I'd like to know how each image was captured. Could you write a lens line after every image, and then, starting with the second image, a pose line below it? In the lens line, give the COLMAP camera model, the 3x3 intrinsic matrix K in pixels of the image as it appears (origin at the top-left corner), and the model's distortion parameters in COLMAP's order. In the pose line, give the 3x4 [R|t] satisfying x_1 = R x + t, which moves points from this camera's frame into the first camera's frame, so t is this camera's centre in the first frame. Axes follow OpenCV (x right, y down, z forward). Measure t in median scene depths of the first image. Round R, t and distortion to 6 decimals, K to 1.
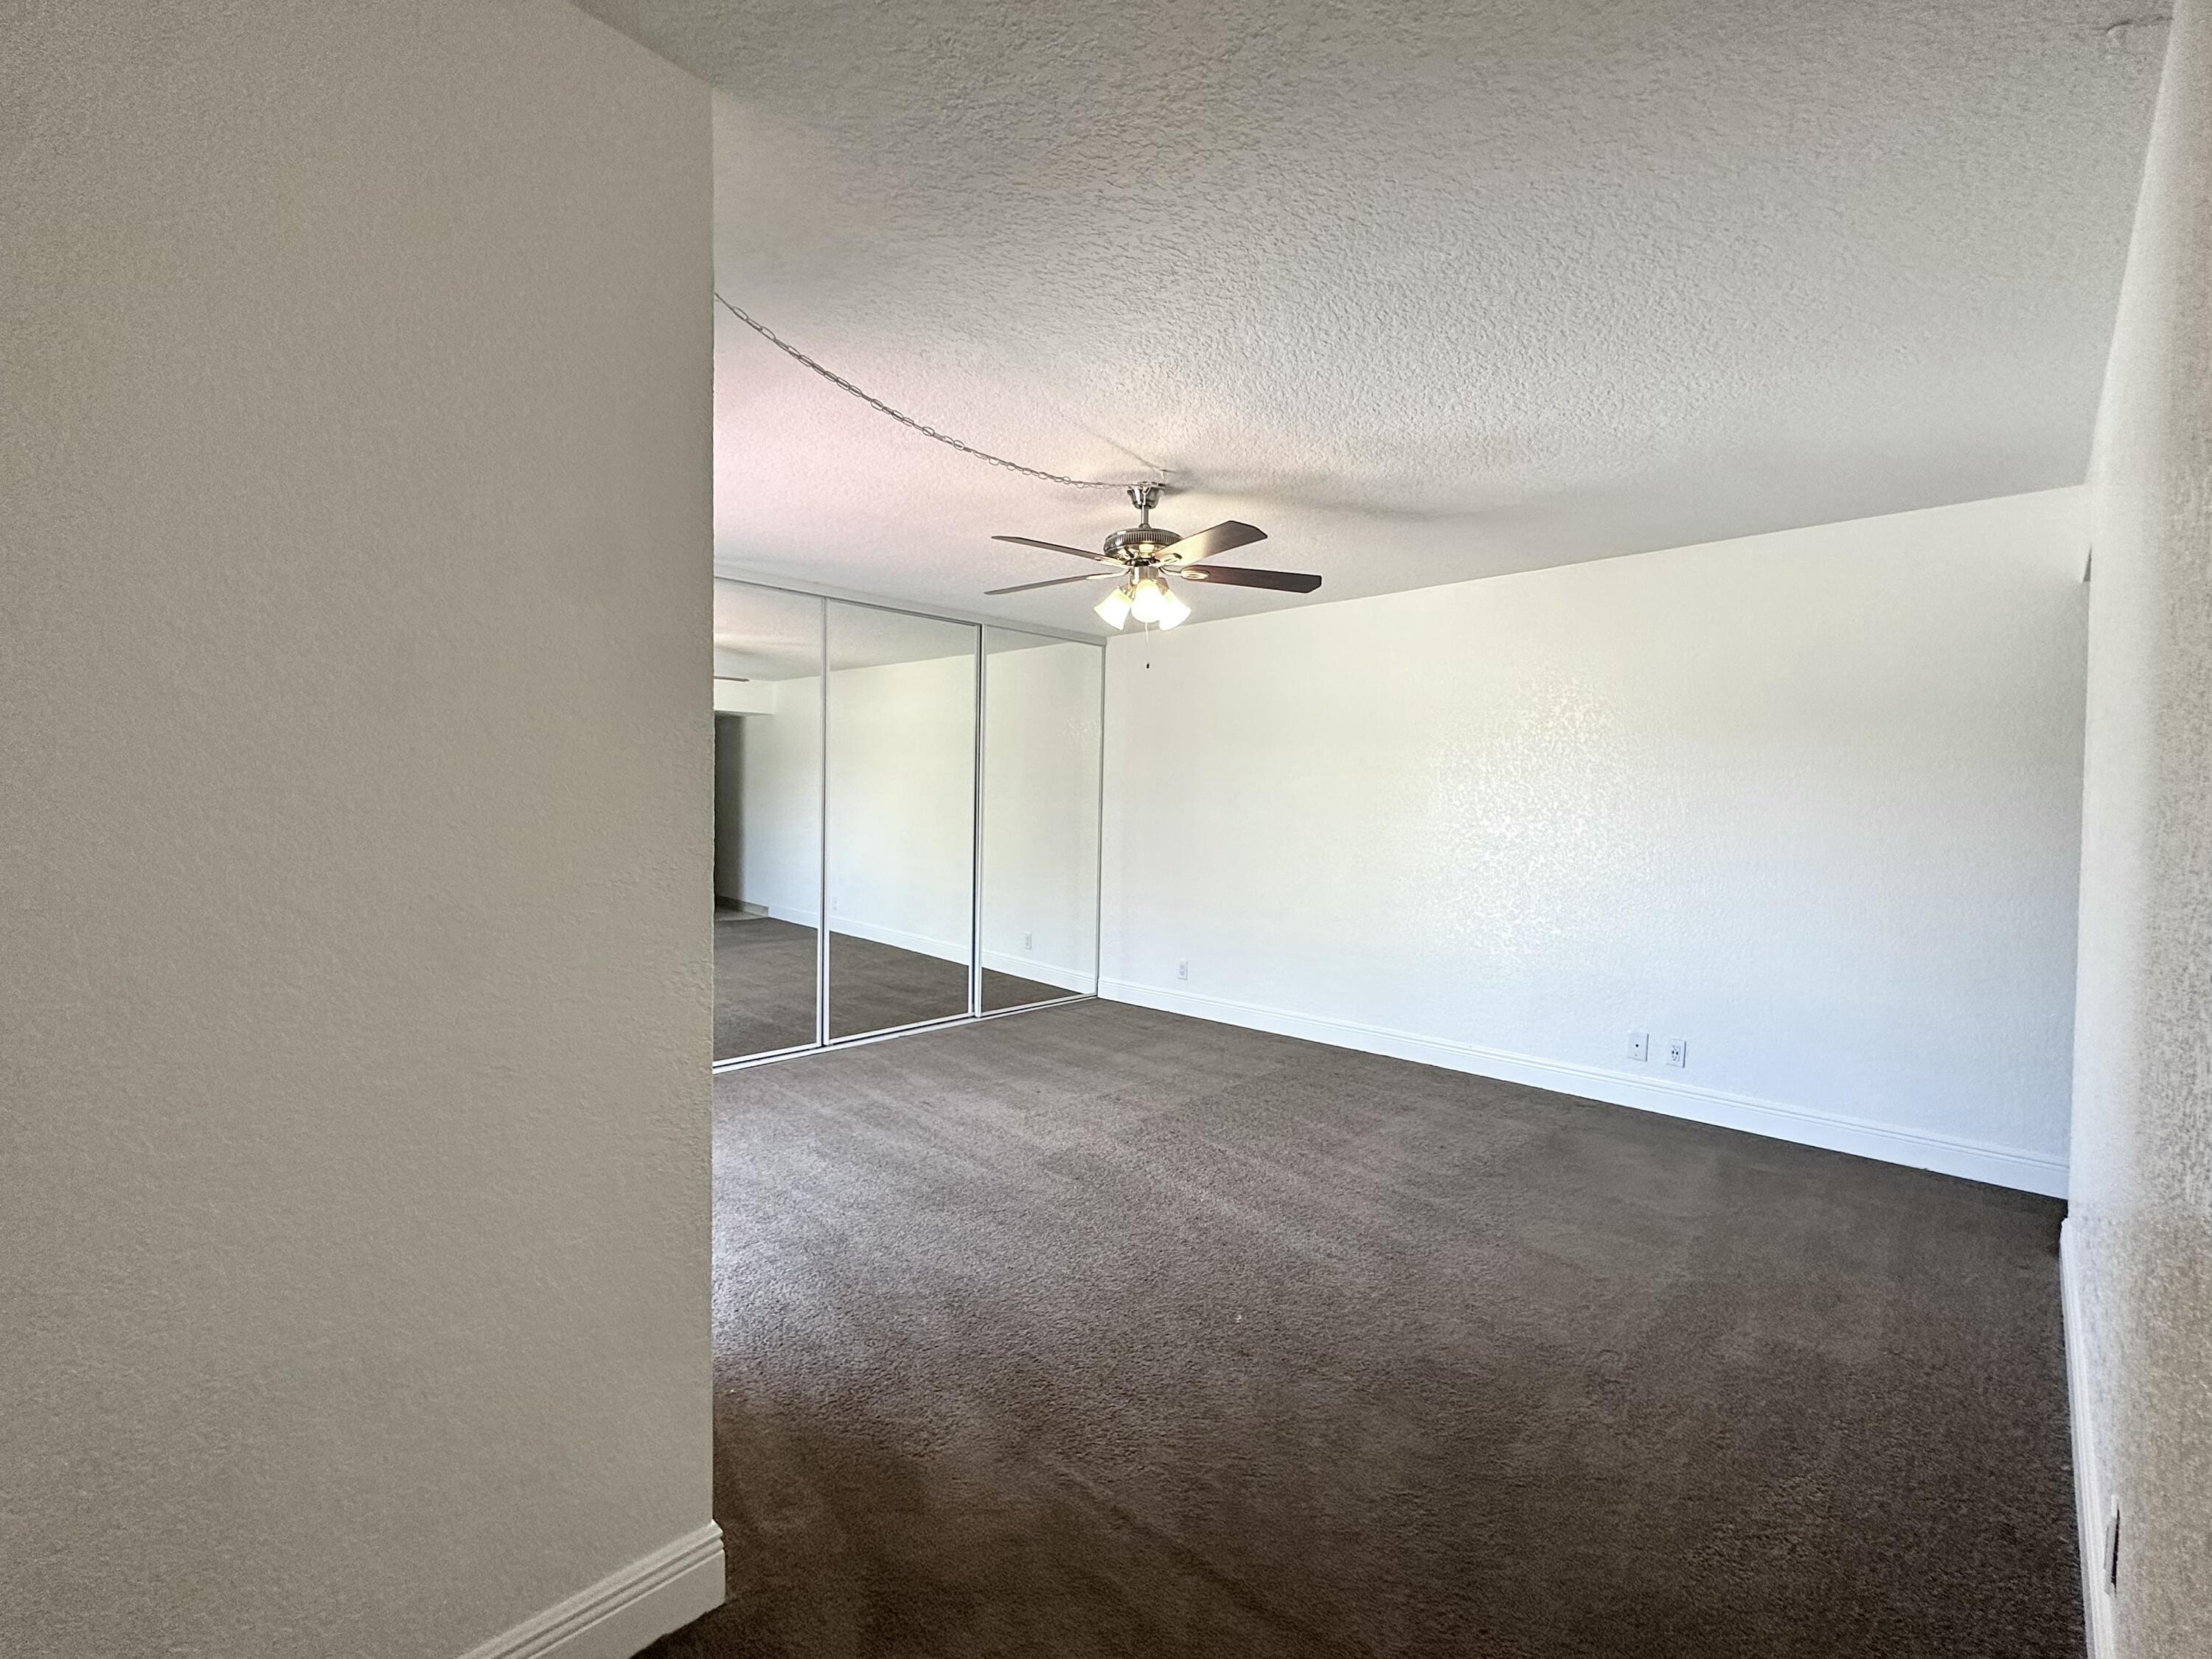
lens RADIAL K [[929.1, 0, 1104.1], [0, 929.1, 822.5], [0, 0, 1]] dist [-0.003392, 0.000478]
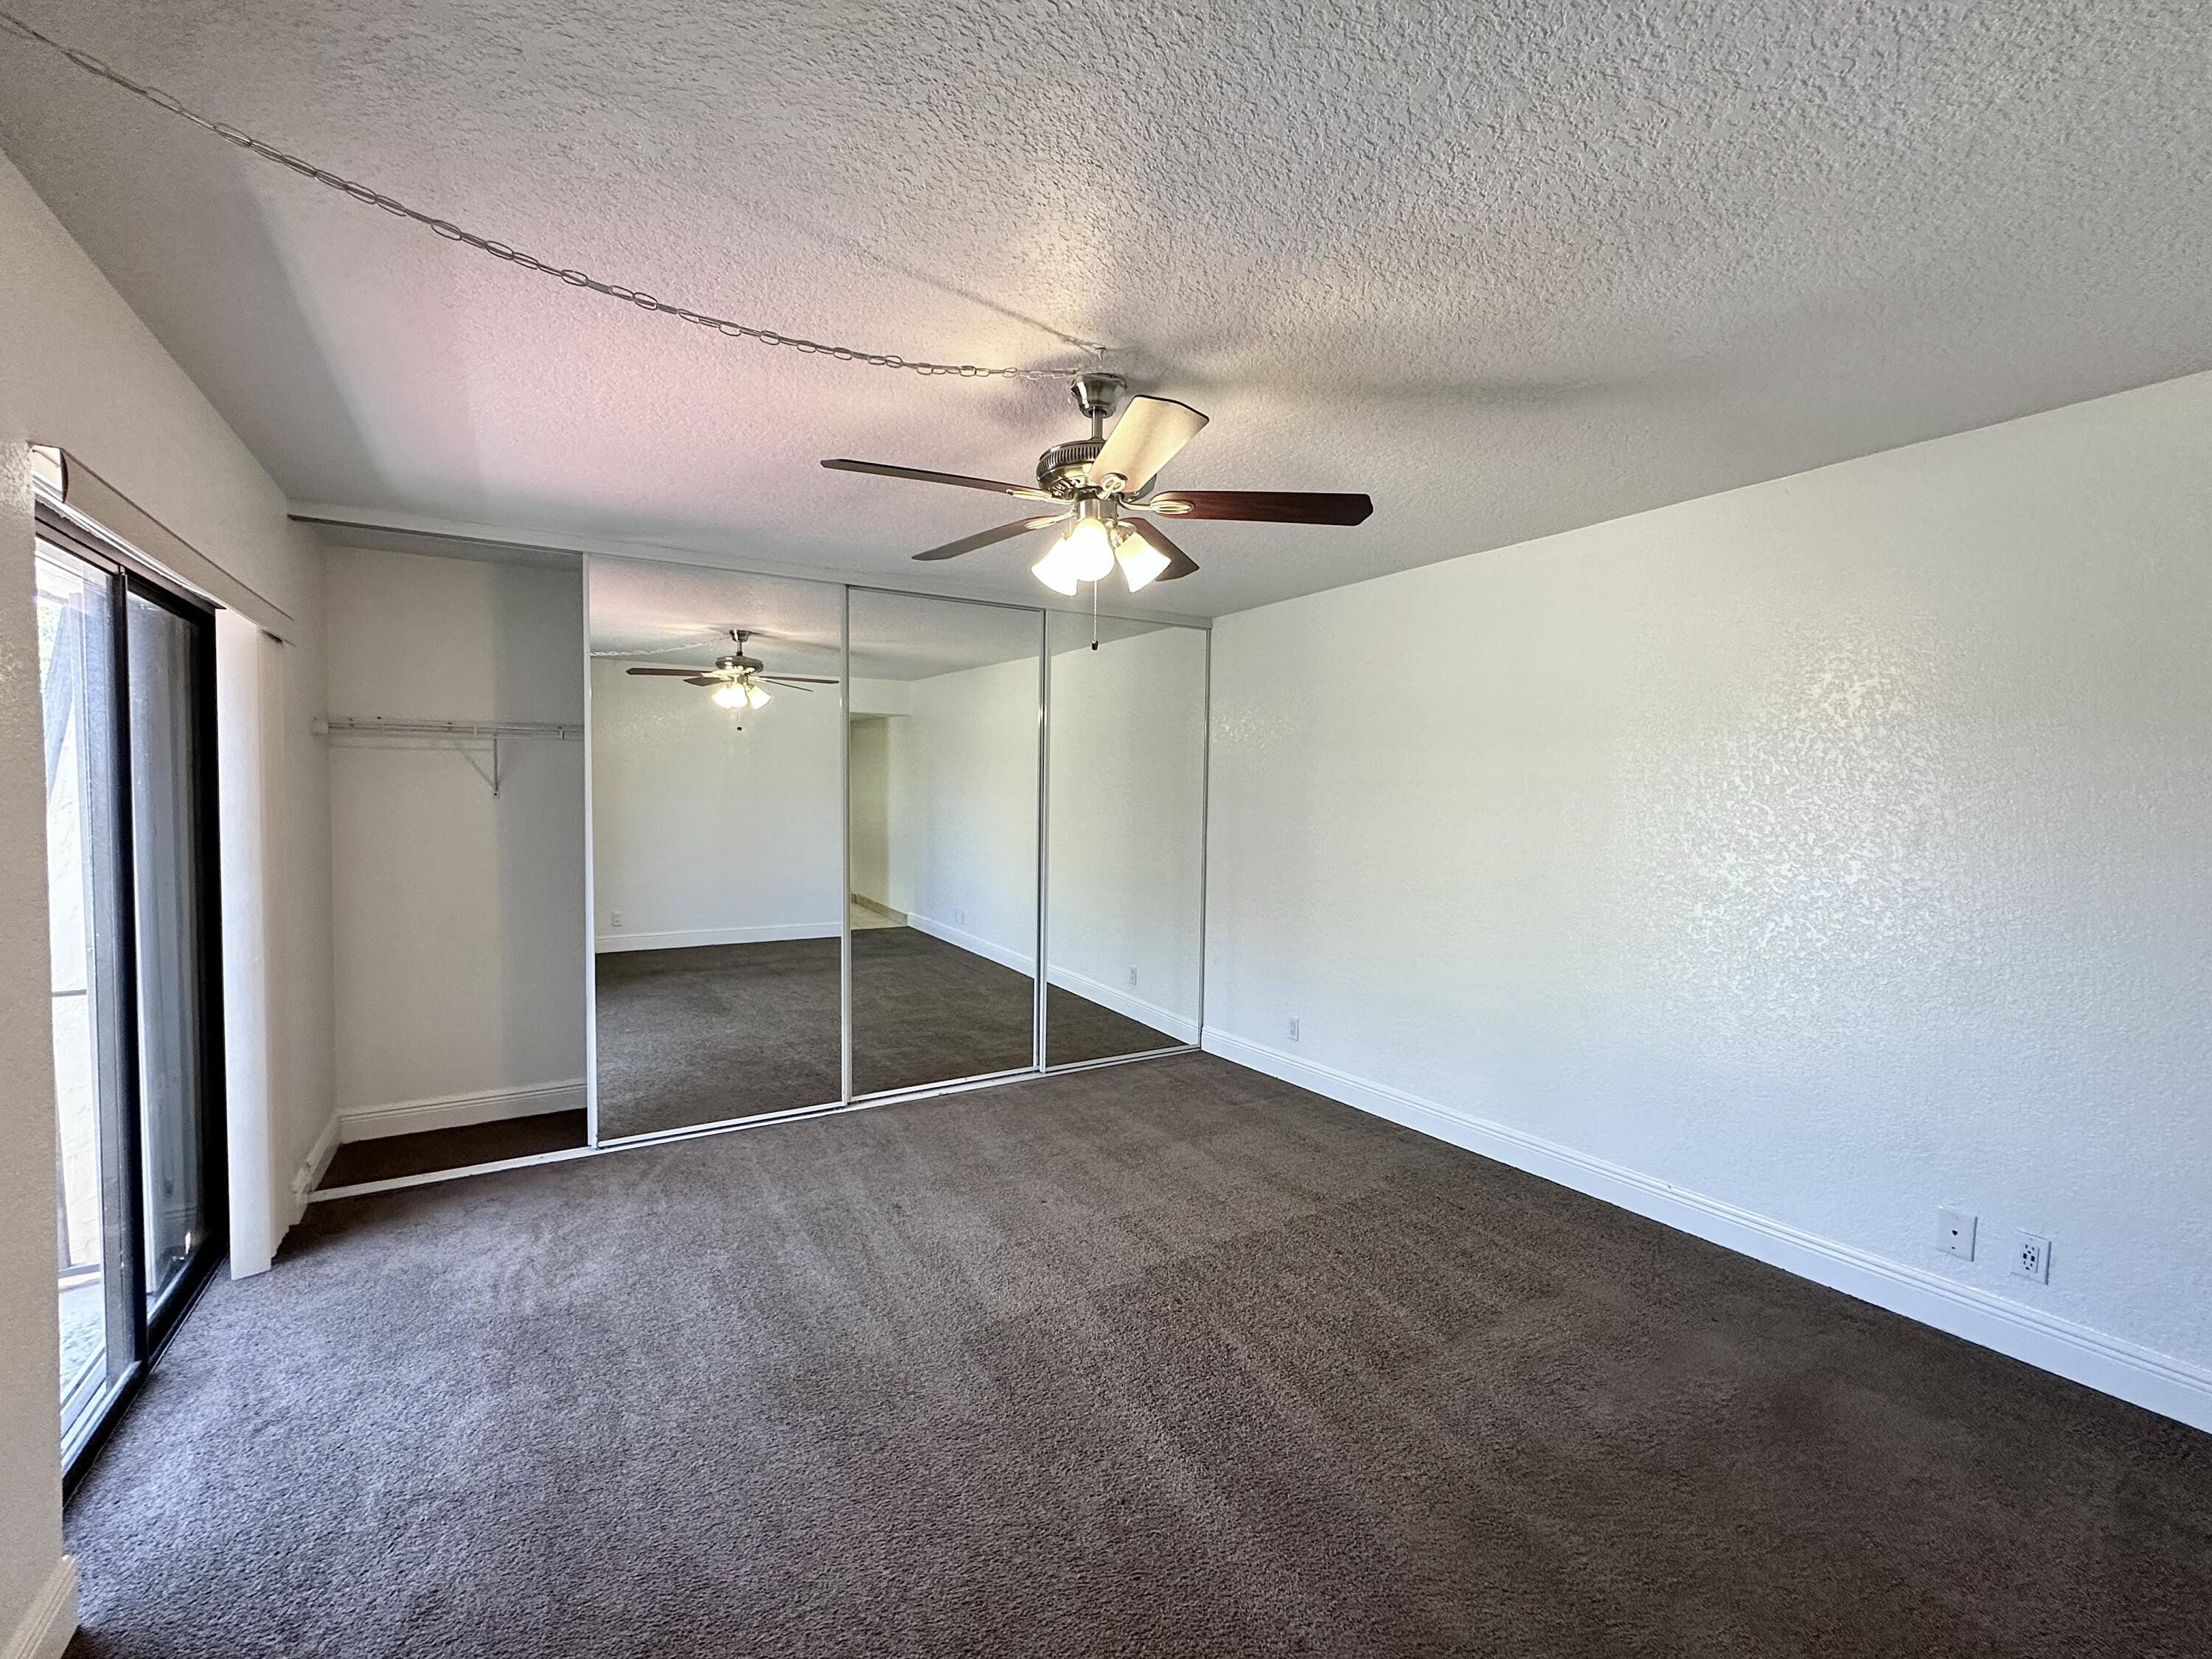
lens RADIAL K [[929.1, 0, 1104.1], [0, 929.1, 822.5], [0, 0, 1]] dist [-0.003392, 0.000478]
pose [[0.971110, 0.003787, -0.238601, 0.164424], [-0.002611, 0.999983, 0.005245, -0.032410], [0.238616, -0.004471, 0.971104, 0.258589]]
